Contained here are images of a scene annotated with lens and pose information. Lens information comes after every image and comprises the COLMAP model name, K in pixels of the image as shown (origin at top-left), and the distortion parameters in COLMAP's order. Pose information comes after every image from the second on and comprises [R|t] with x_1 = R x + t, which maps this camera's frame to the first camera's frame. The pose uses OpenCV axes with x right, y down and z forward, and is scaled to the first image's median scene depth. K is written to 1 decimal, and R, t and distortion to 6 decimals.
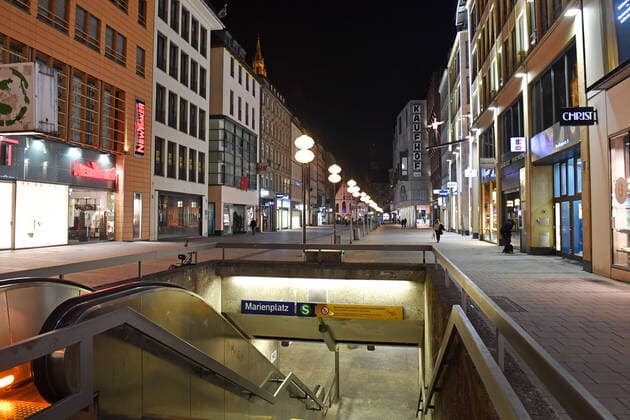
lens RADIAL K [[440.7, 0, 315.0], [0, 440.7, 202.7], [0, 0, 1]] dist [-0.051581, 0.002780]
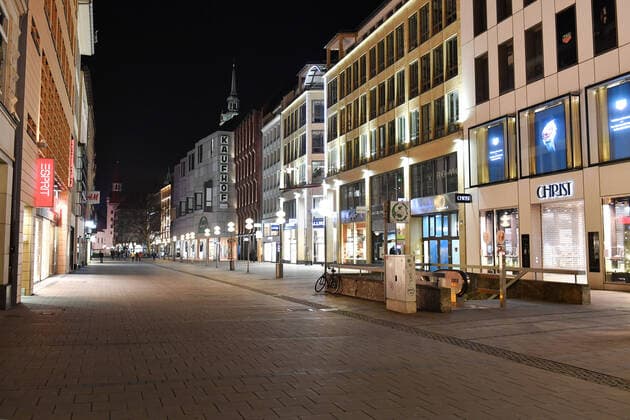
lens RADIAL K [[498.4, 0, 315.0], [0, 498.4, 210.0], [0, 0, 1]] dist [0.001318, 0.000347]
pose [[0.876152, 0.033893, 0.480842, -0.621008], [-0.011633, 0.998721, -0.049200, -0.016633], [-0.481895, 0.037513, 0.875426, -0.380372]]
